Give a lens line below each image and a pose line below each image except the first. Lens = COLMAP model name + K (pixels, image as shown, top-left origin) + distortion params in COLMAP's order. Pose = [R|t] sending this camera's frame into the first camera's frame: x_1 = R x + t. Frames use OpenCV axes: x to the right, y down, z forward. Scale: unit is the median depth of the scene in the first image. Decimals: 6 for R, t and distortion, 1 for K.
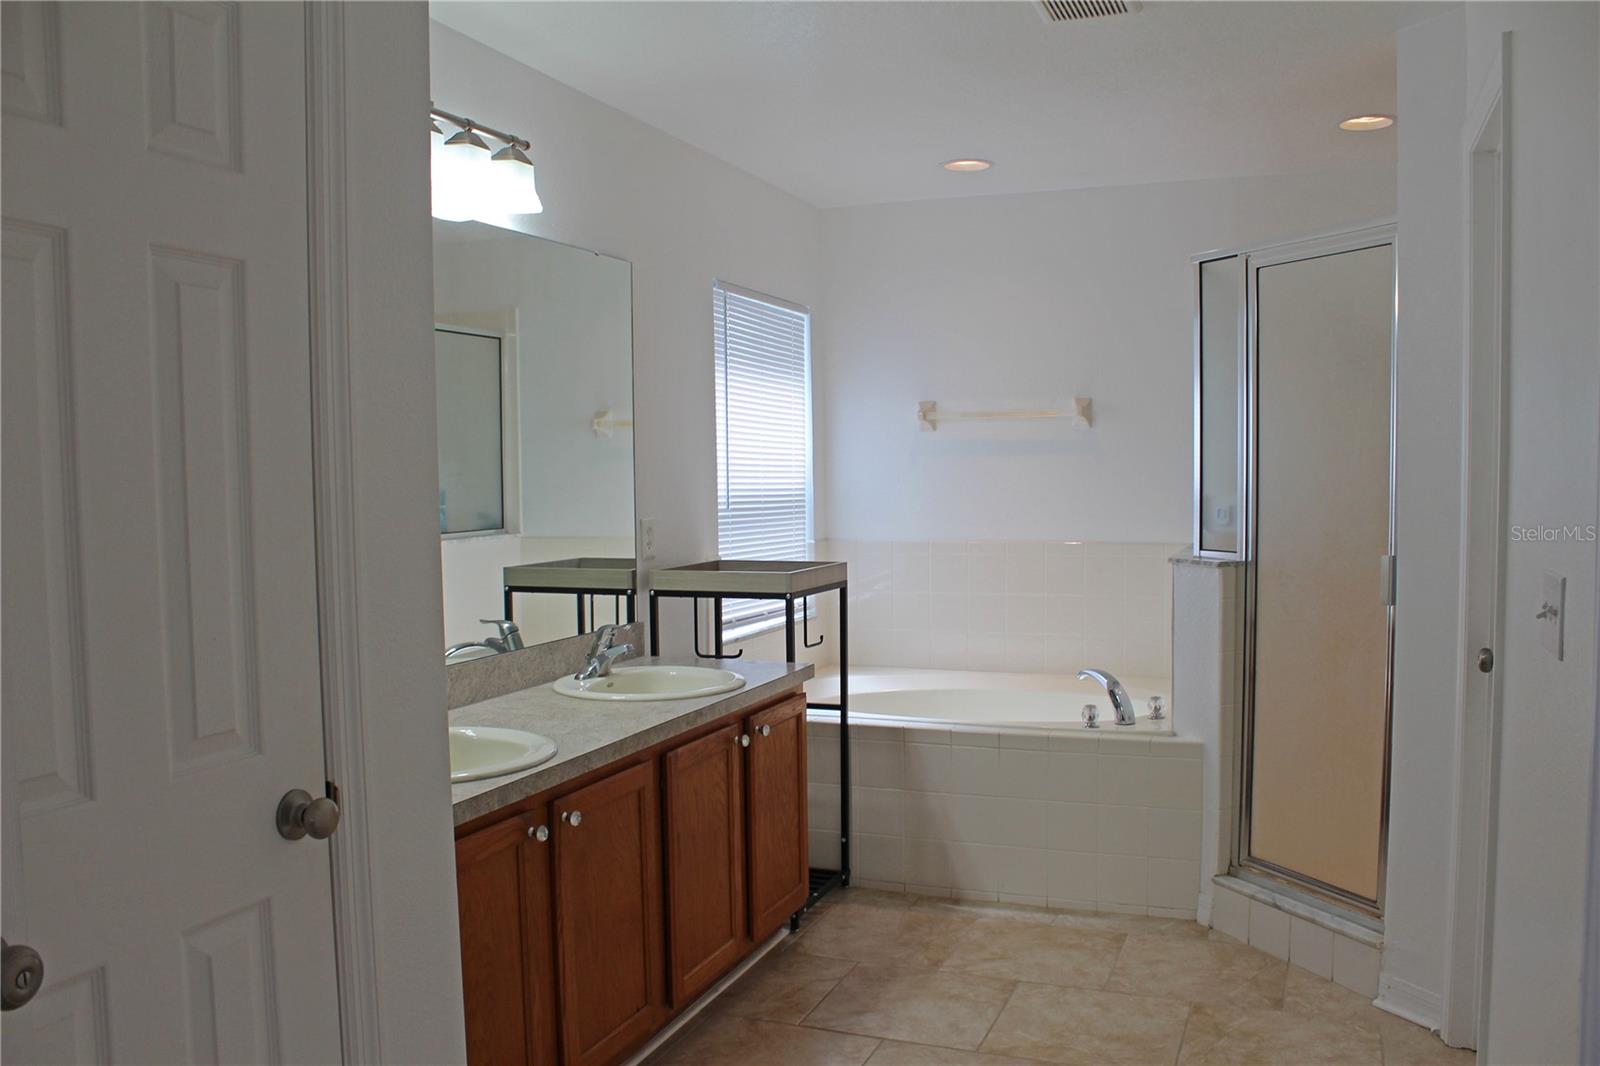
lens RADIAL K [[1319.7, 0, 810.9], [0, 1319.7, 548.3], [0, 0, 1]] dist [-0.173849, 0.144293]
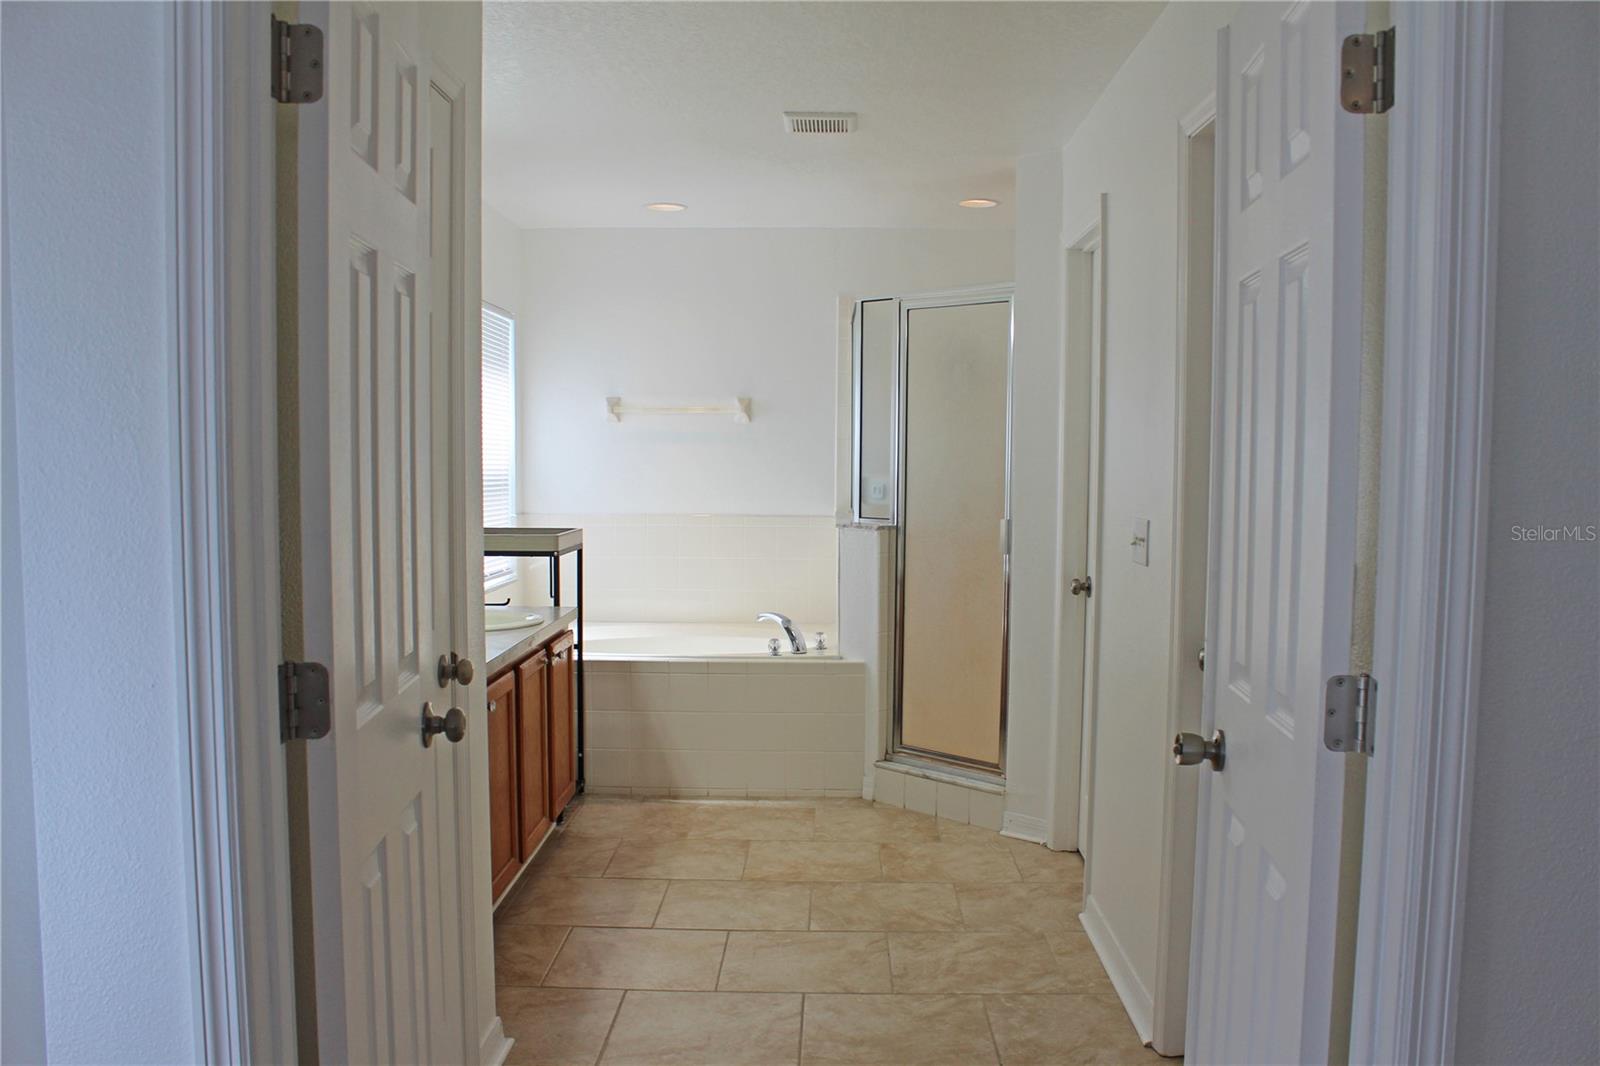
lens RADIAL K [[1319.7, 0, 810.9], [0, 1319.7, 548.3], [0, 0, 1]] dist [-0.173849, 0.144293]
pose [[0.939459, -0.006880, 0.342592, -0.216594], [0.003049, 0.999927, 0.011718, 0.017024], [-0.342647, -0.009964, 0.939411, -0.257068]]
